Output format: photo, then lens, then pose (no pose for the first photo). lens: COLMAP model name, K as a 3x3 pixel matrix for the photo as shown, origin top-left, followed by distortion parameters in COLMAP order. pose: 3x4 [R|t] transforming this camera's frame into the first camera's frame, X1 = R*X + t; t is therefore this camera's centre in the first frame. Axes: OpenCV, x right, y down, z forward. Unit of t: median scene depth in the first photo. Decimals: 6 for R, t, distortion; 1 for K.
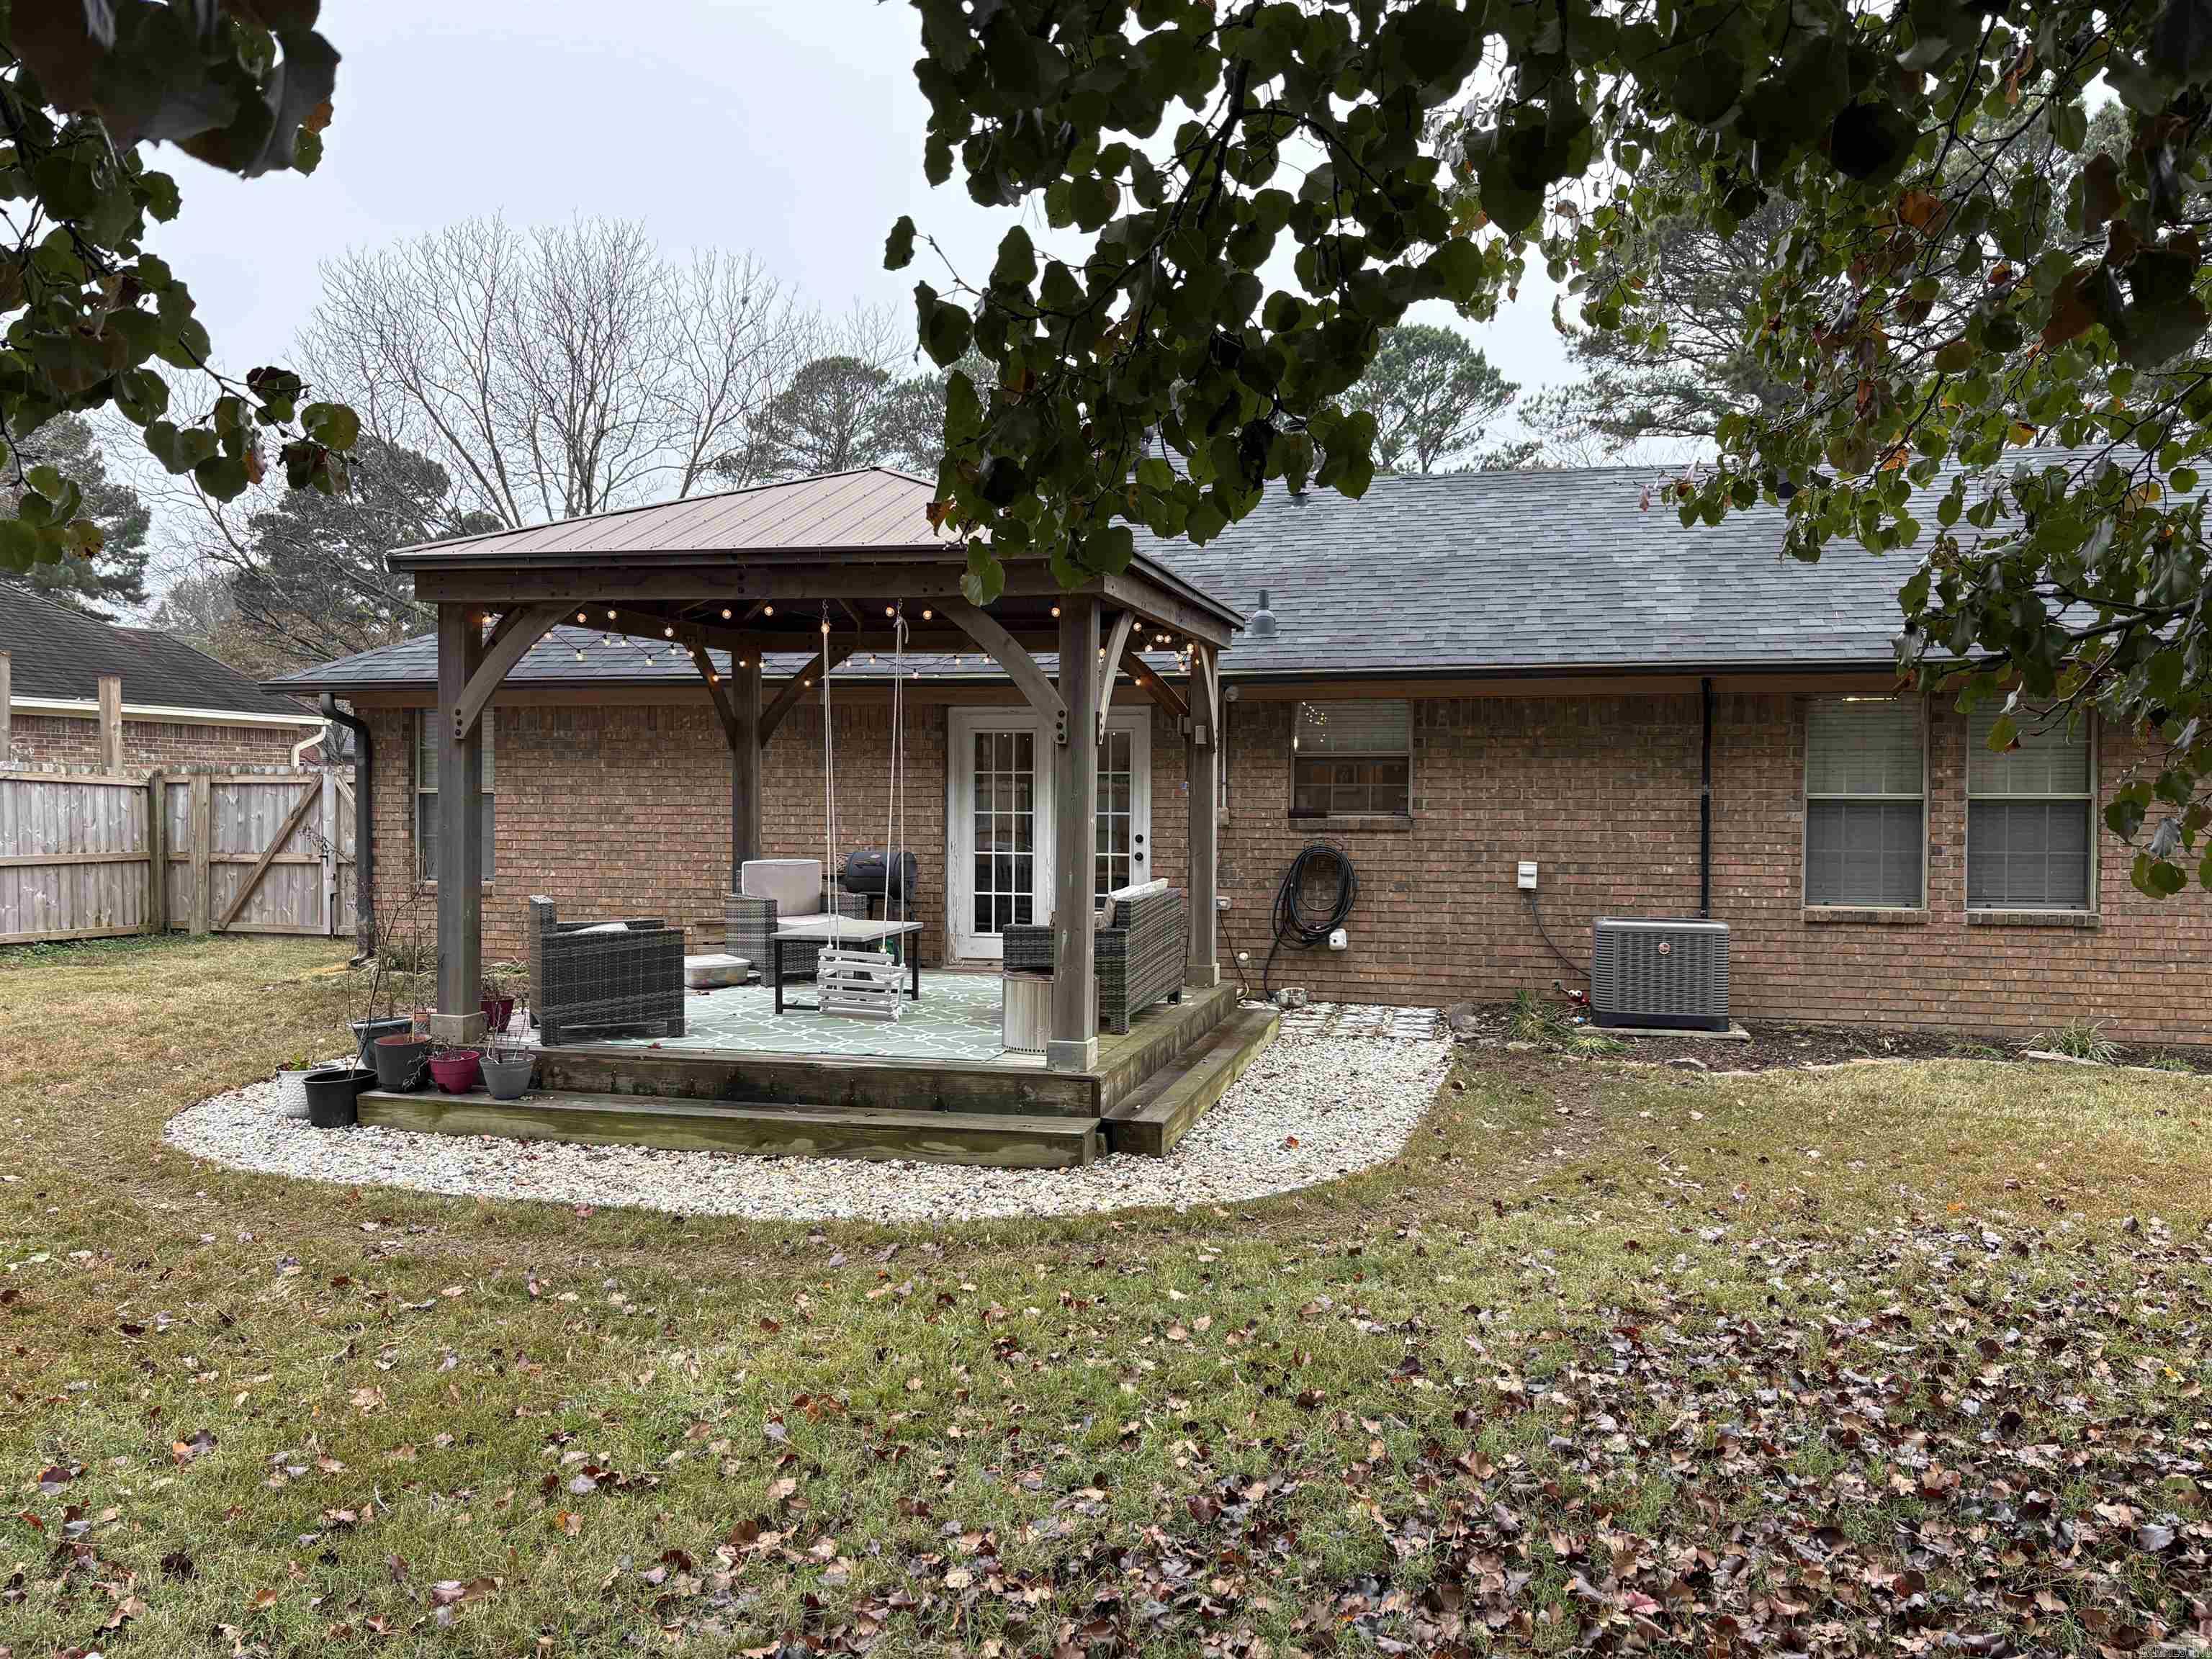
lens RADIAL K [[1678.1, 0, 1105.5], [0, 1678.1, 831.8], [0, 0, 1]] dist [0.037638, -0.020594]
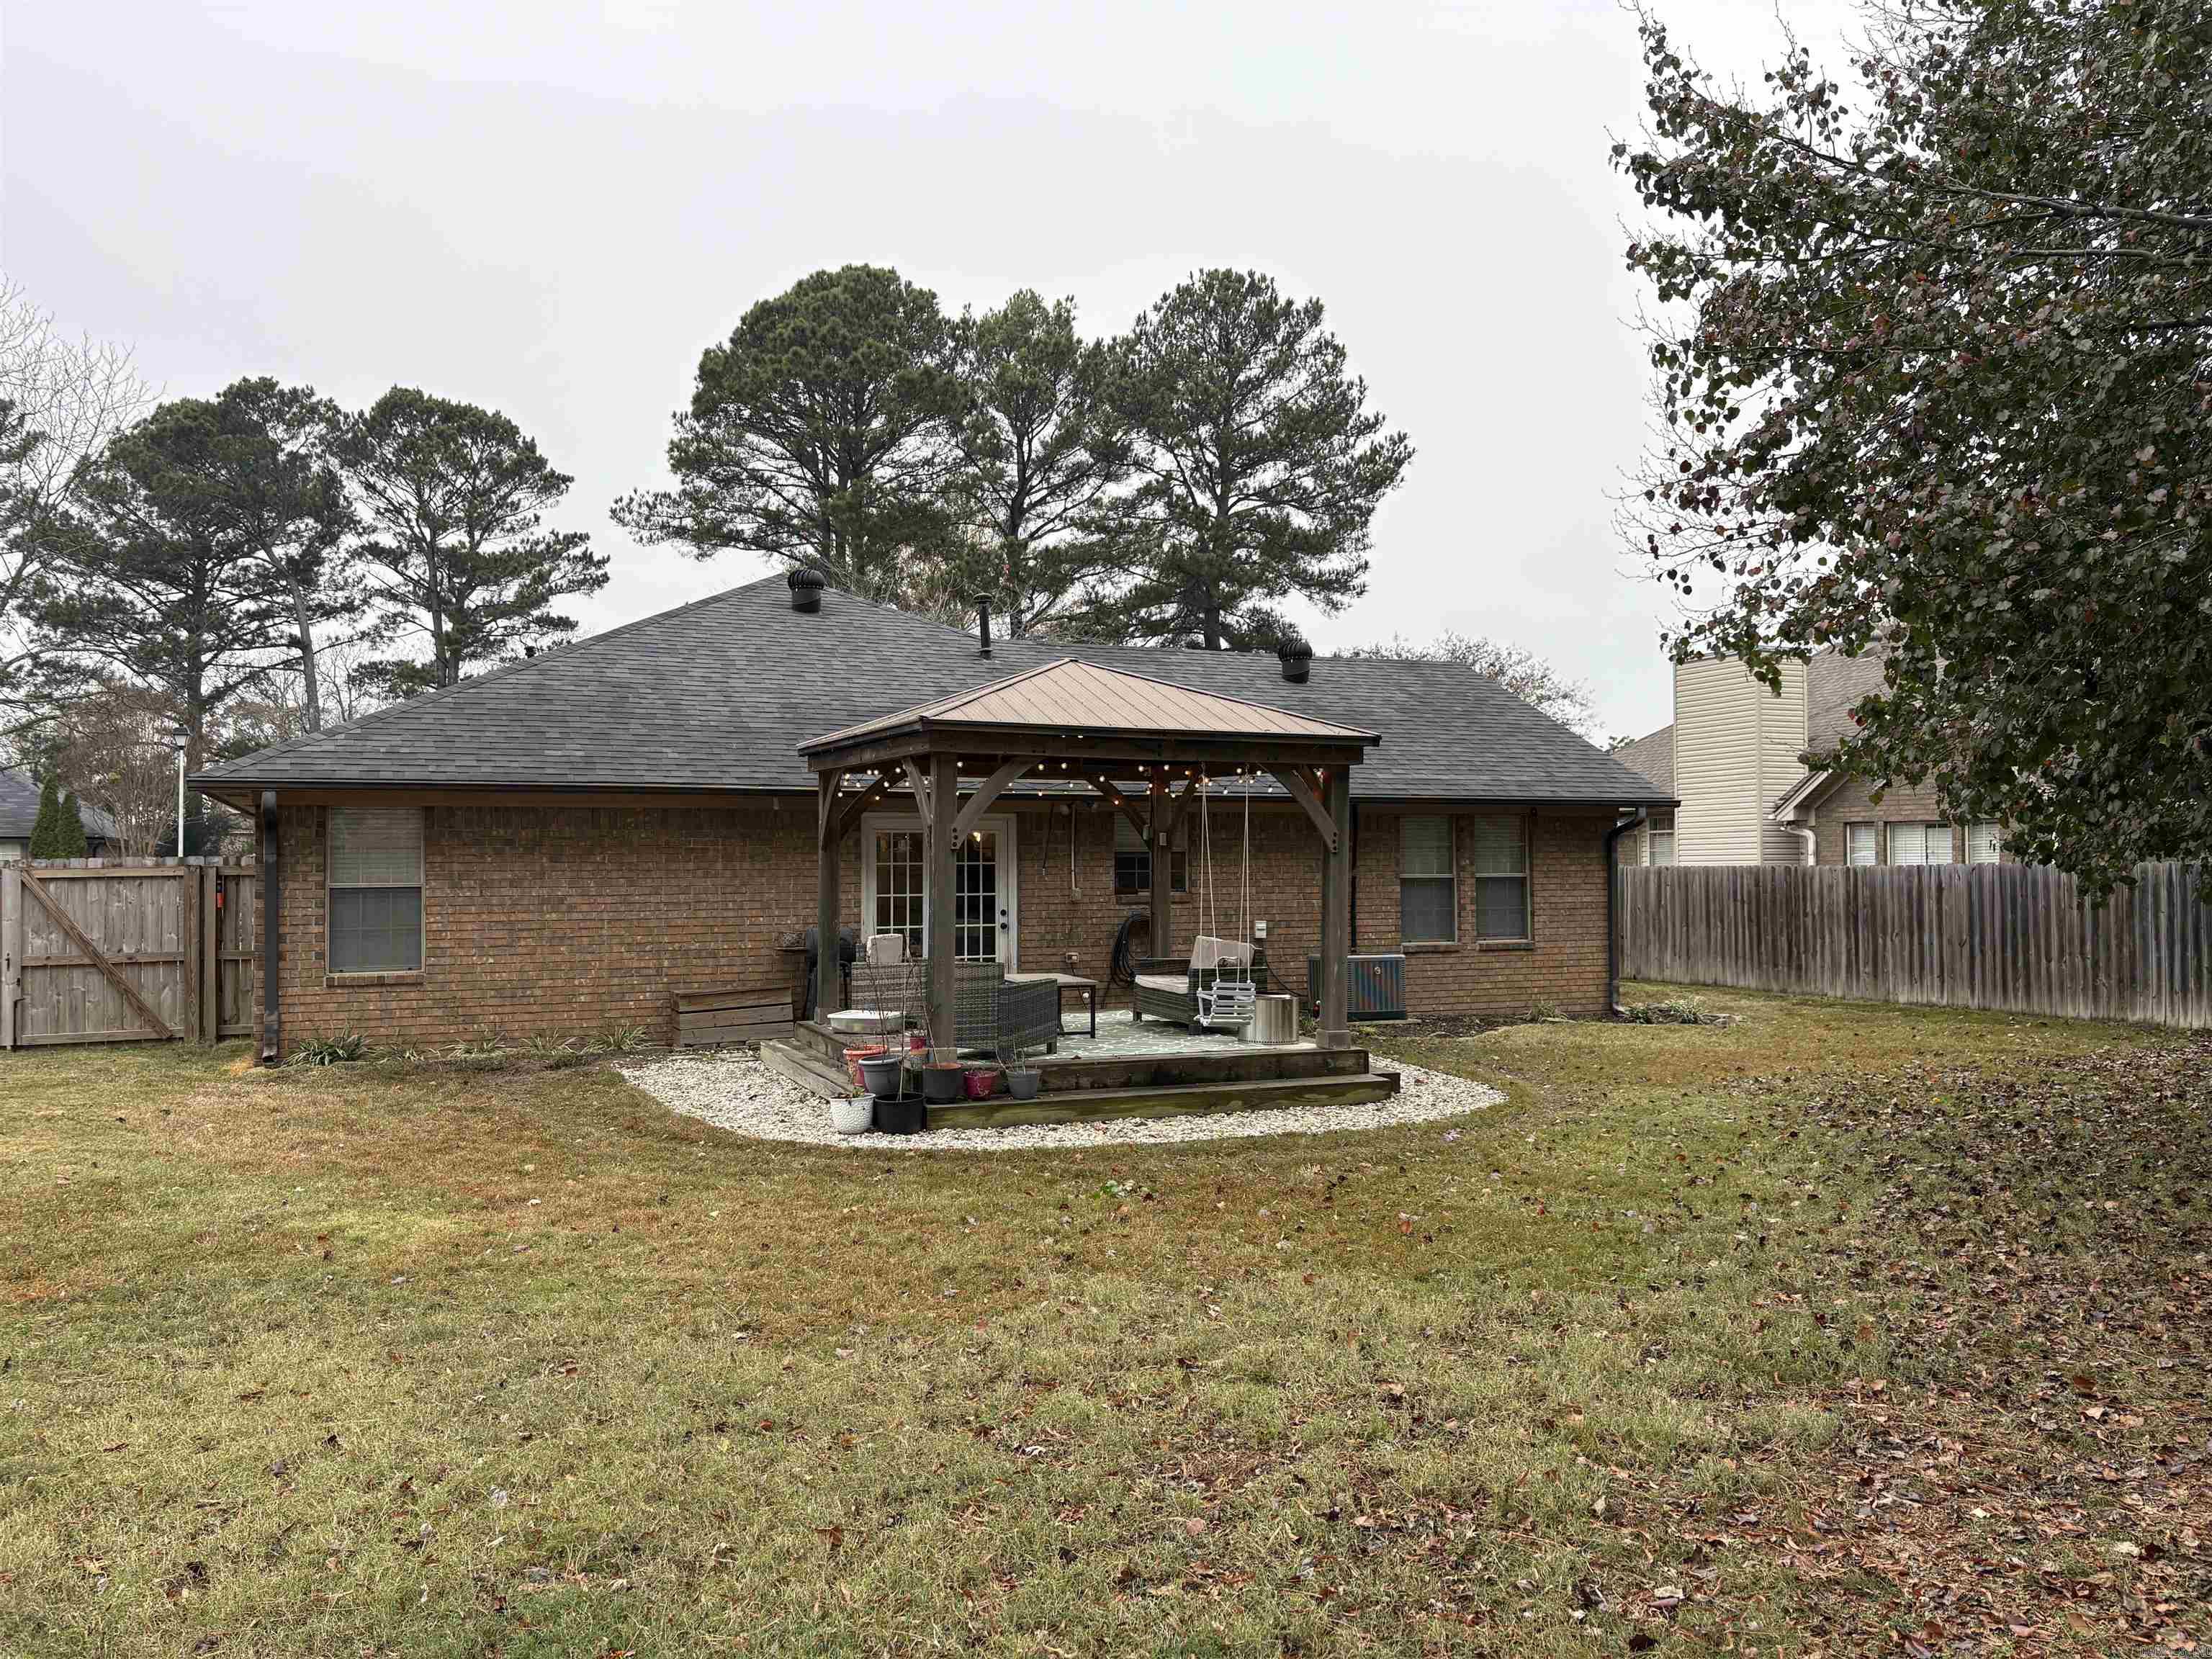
lens RADIAL K [[1678.1, 0, 1110.6], [0, 1678.1, 825.7], [0, 0, 1]] dist [0.037638, -0.020594]
pose [[0.796815, 0.005830, 0.604195, -0.715771], [0.022663, 0.998961, -0.039528, -0.010570], [-0.603798, 0.045190, 0.795855, -0.122612]]
